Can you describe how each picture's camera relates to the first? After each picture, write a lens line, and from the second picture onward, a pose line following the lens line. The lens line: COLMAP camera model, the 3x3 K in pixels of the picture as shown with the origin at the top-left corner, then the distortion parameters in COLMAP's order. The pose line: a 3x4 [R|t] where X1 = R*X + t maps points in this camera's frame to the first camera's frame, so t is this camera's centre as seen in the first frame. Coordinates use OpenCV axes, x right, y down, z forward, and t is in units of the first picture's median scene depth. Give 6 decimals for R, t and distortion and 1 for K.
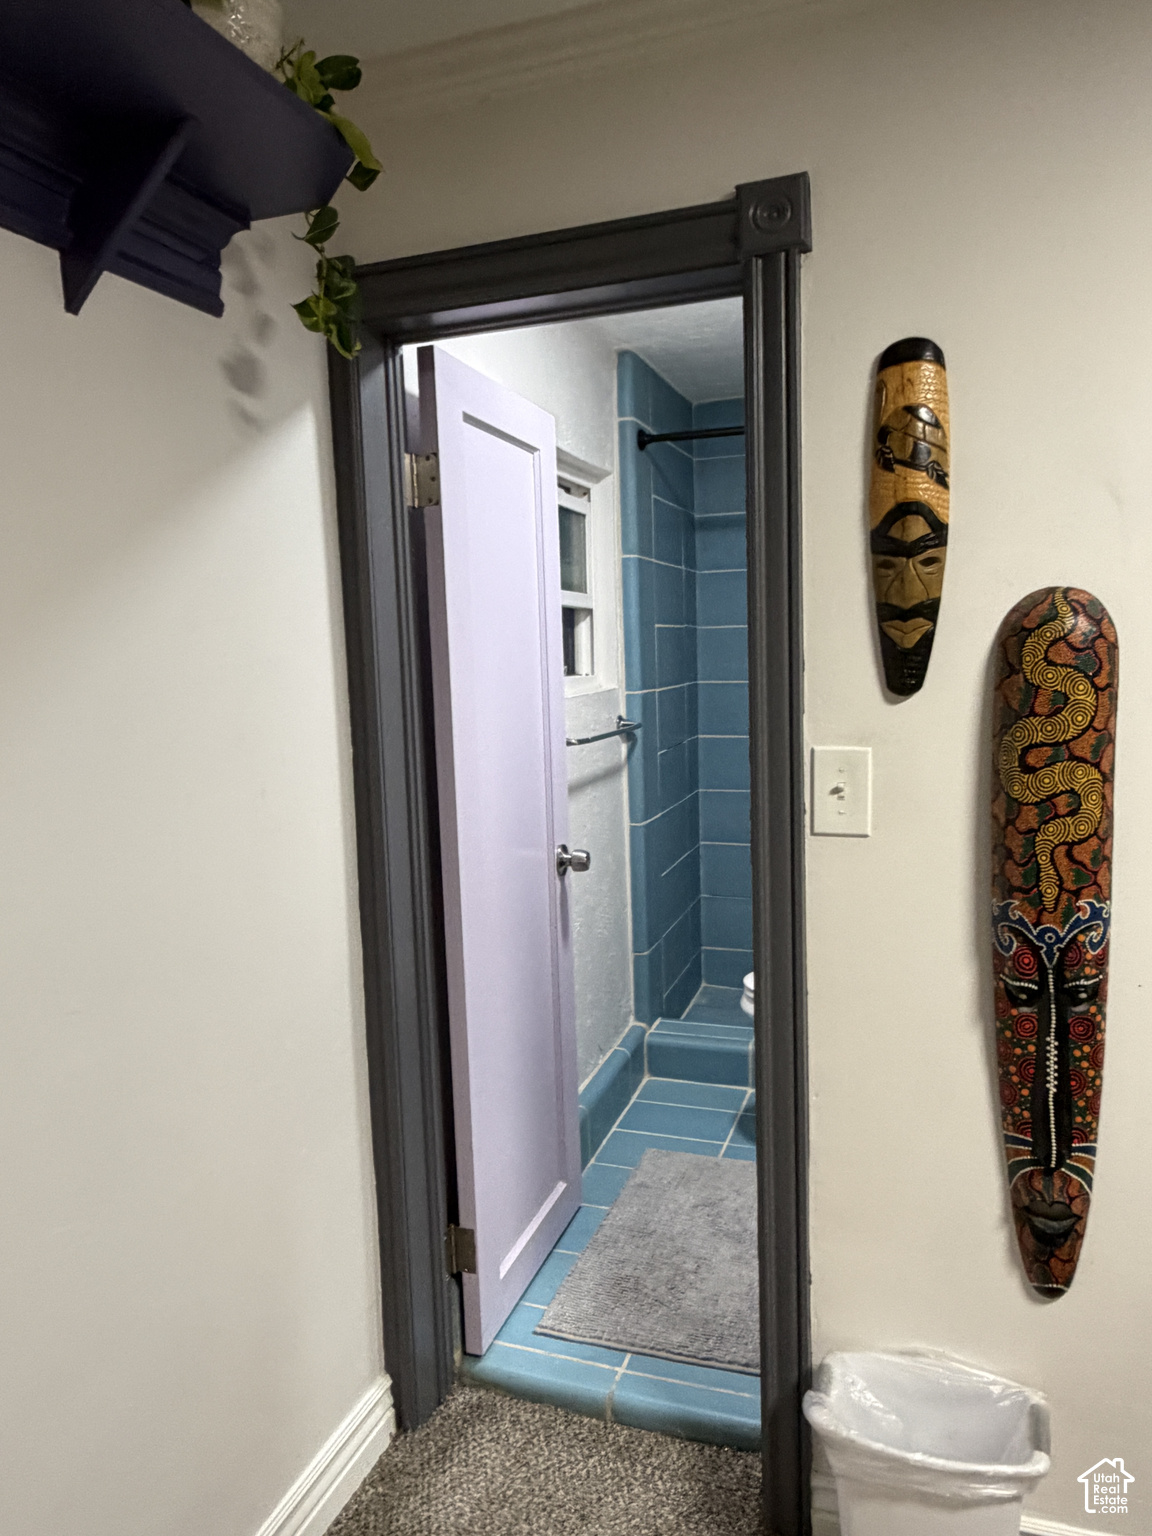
lens RADIAL K [[1093.5, 0, 558.4], [0, 1093.5, 766.6], [0, 0, 1]] dist [-0.000712, 0.003411]
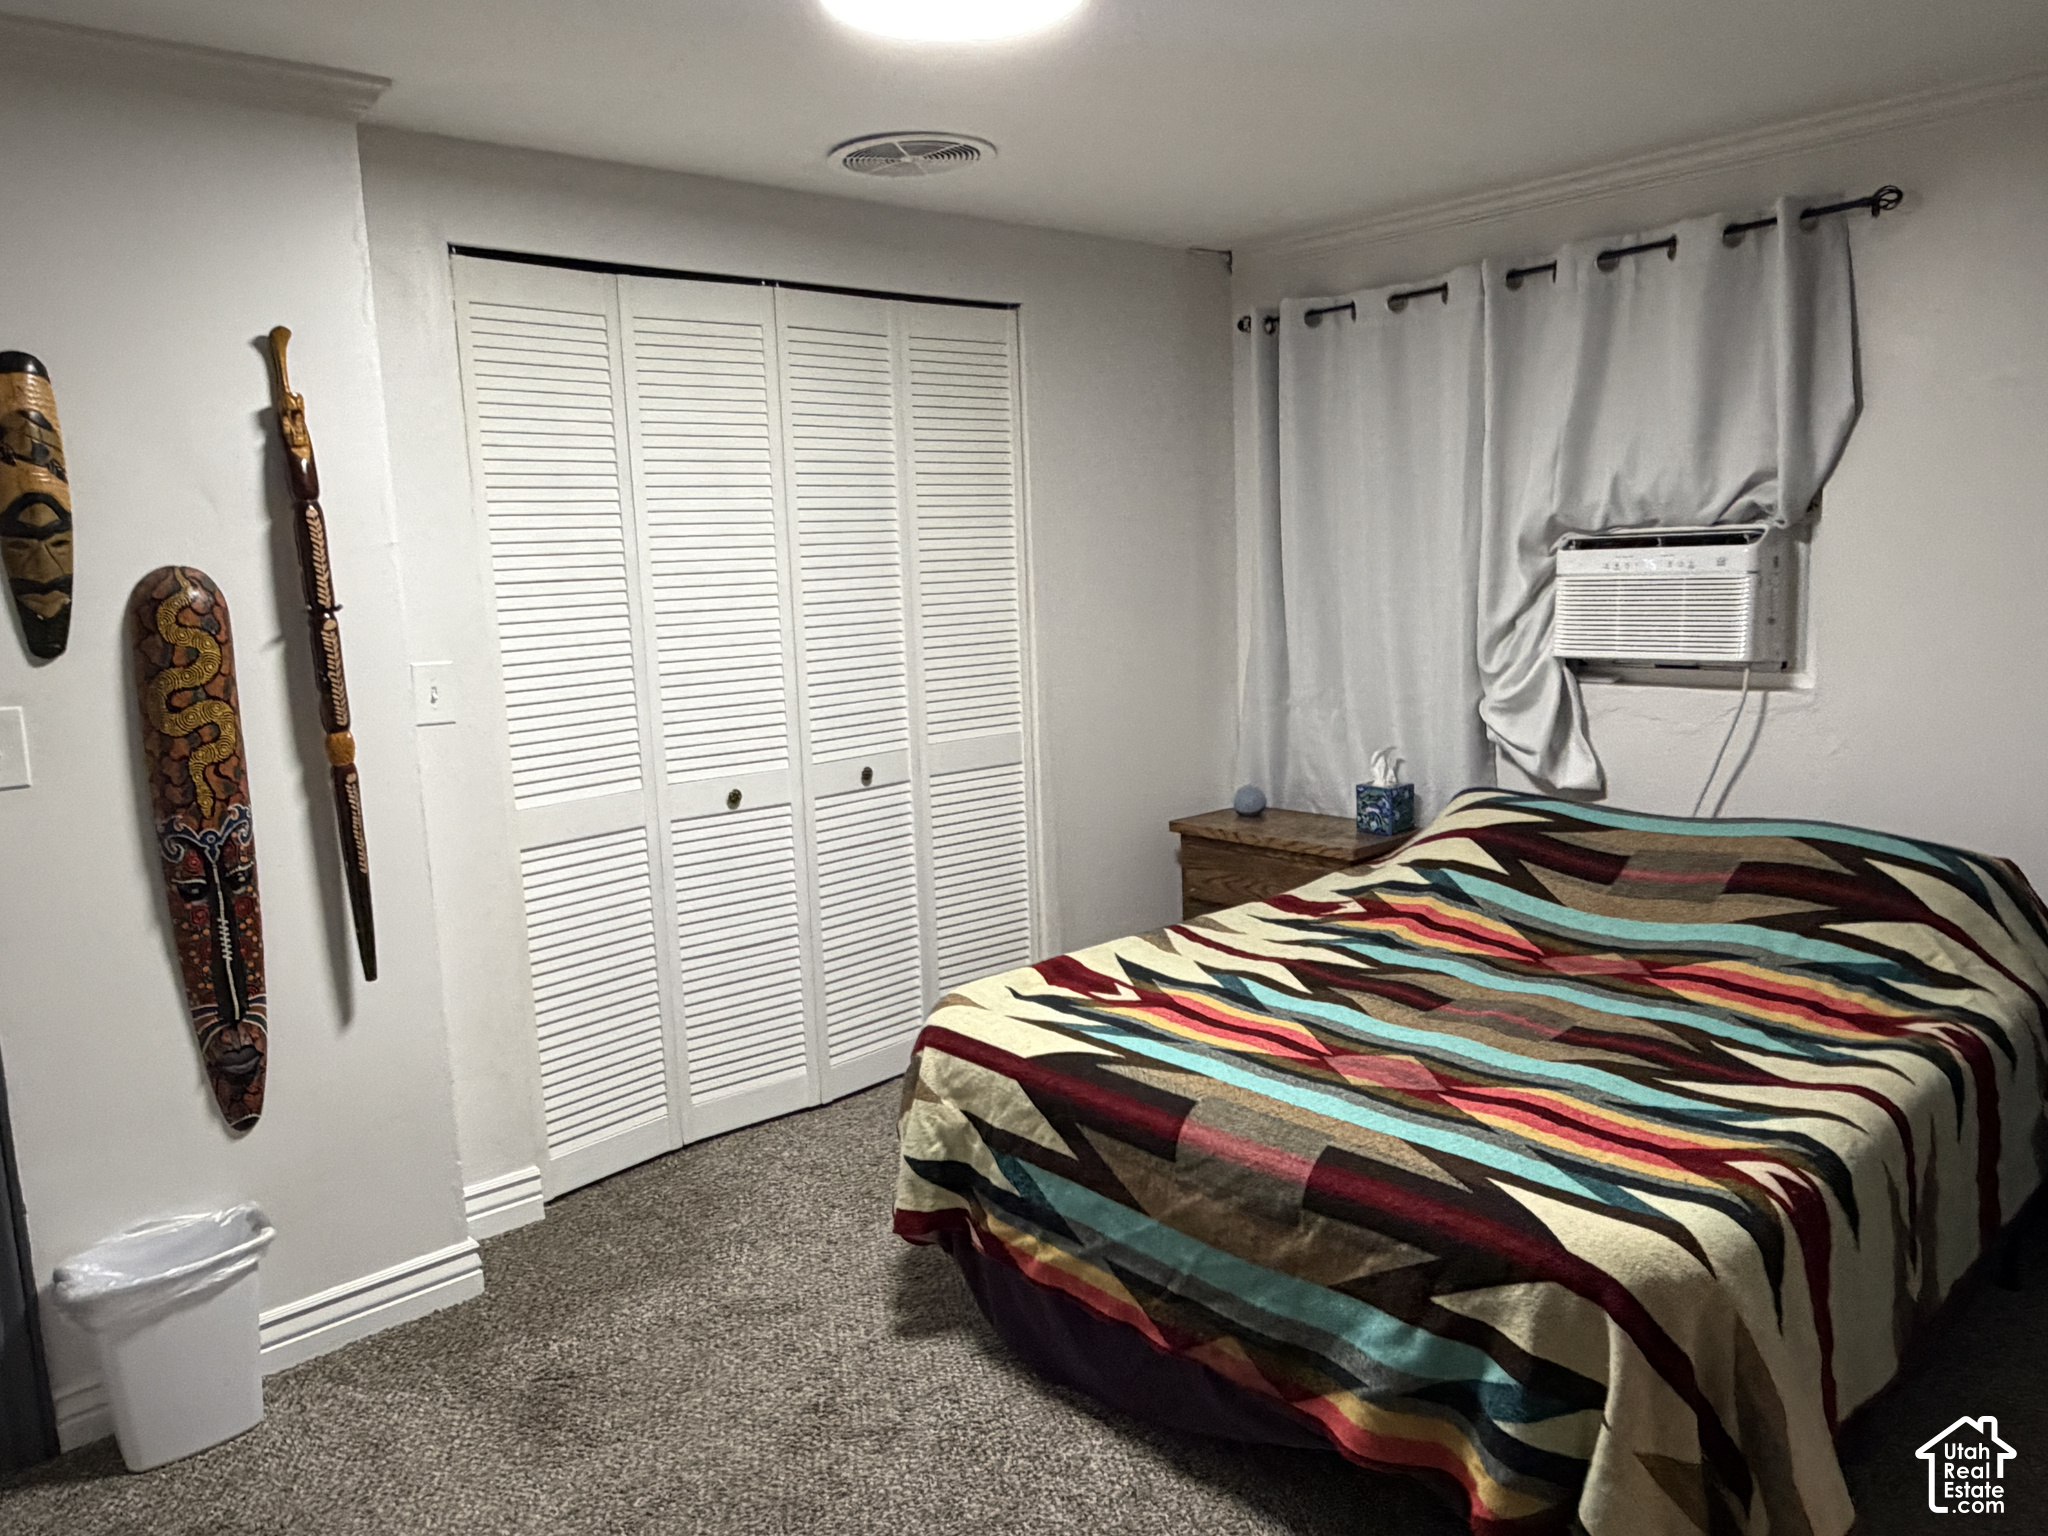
lens RADIAL K [[1457.9, 0, 1018.2], [0, 1457.9, 767.1], [0, 0, 1]] dist [-0.000712, 0.003411]
pose [[0.473965, -0.119363, 0.872416, -0.580162], [0.118831, 0.990377, 0.070944, 0.063439], [-0.872489, 0.070045, 0.483587, -0.655687]]
